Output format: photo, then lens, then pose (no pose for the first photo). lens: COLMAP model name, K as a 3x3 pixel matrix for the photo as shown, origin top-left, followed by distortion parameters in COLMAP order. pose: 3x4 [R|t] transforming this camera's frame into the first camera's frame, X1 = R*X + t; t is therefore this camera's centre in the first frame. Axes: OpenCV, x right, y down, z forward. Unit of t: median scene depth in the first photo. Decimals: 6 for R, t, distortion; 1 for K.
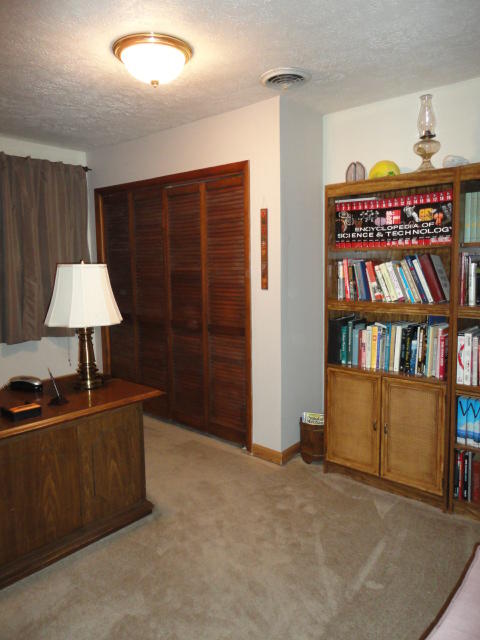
lens RADIAL K [[485.6, 0, 240.0], [0, 485.6, 320.0], [0, 0, 1]] dist [-0.071489, -0.000025]
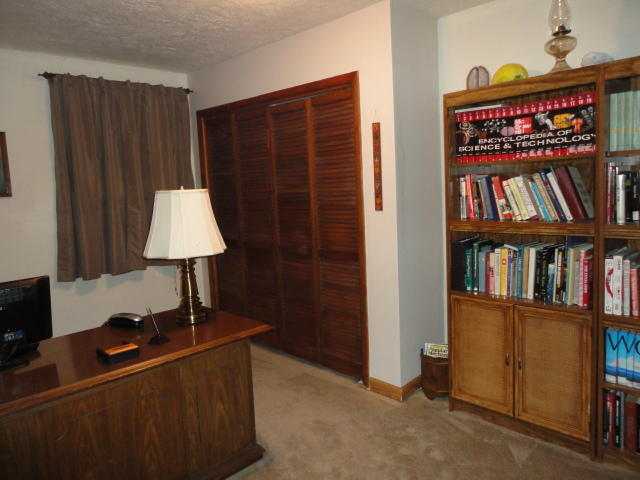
lens RADIAL K [[478.1, 0, 304.9], [0, 478.1, 241.6], [0, 0, 1]] dist [-0.082859, 0.002278]
pose [[0.995651, -0.024635, -0.089846, -0.010689], [0.025032, 0.999681, 0.003290, -0.012574], [0.089736, -0.005524, 0.995950, 0.100368]]
